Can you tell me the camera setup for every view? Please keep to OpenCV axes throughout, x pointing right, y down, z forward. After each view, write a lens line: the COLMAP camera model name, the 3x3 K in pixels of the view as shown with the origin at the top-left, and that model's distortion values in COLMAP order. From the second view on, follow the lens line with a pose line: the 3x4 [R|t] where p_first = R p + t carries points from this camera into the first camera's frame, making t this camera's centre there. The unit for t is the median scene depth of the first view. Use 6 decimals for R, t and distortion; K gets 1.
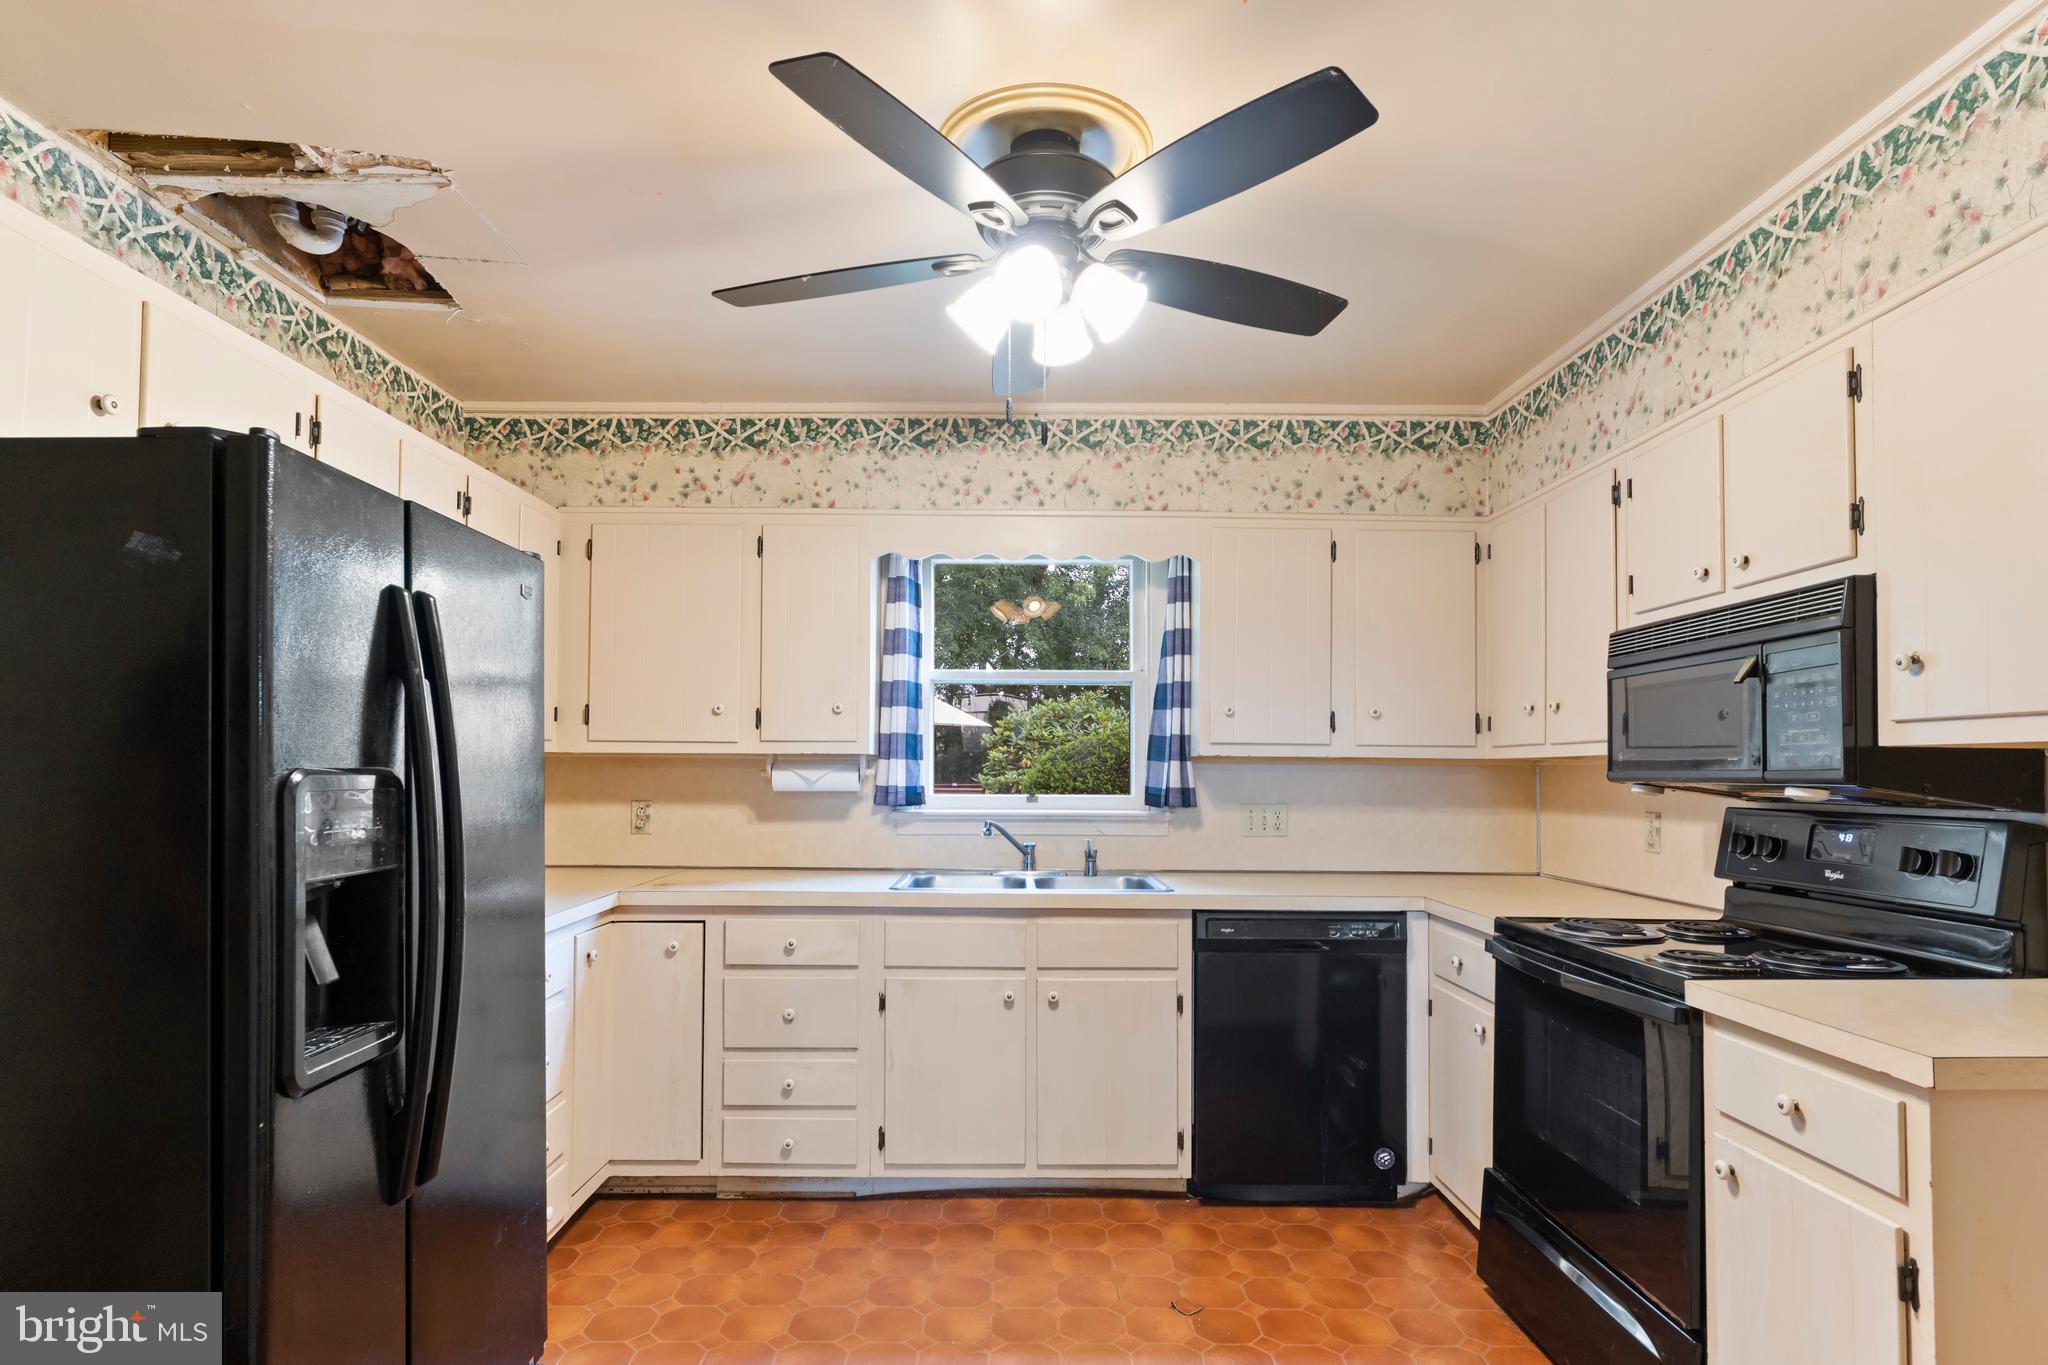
lens RADIAL K [[1082.2, 0, 1026.4], [0, 1082.2, 770.9], [0, 0, 1]] dist [-0.007000, 0.000386]
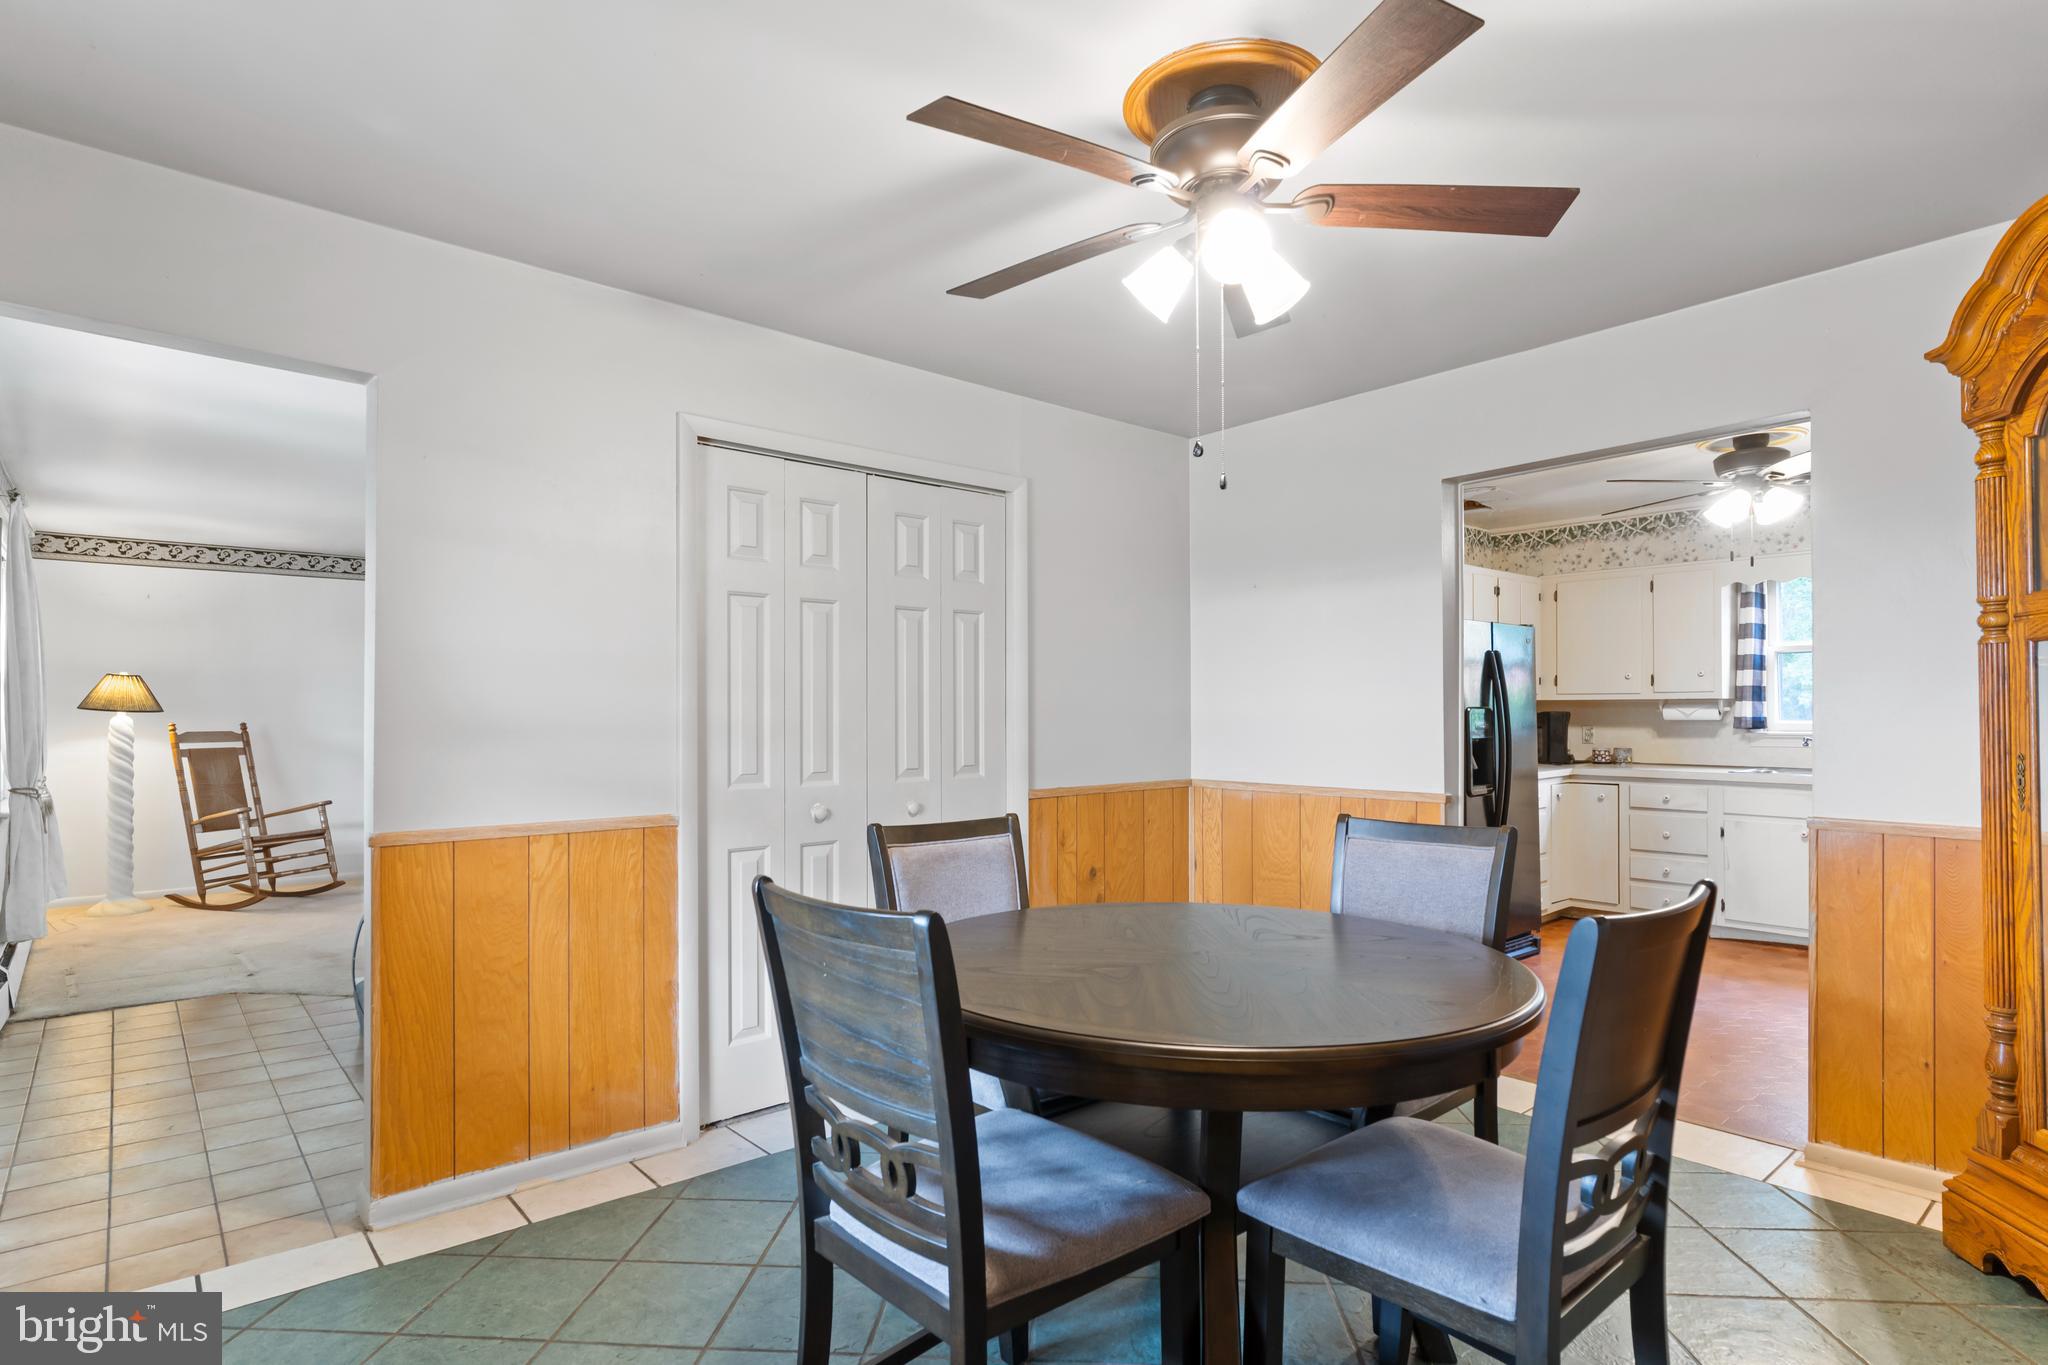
lens RADIAL K [[1048.7, 0, 1024.0], [0, 1048.7, 682.5], [0, 0, 1]] dist [-0.004349, 0.000235]
pose [[0.647395, -0.026644, -0.761689, 0.410783], [0.002382, 0.999455, -0.032937, 0.011619], [0.762151, 0.019509, 0.647106, -0.953133]]
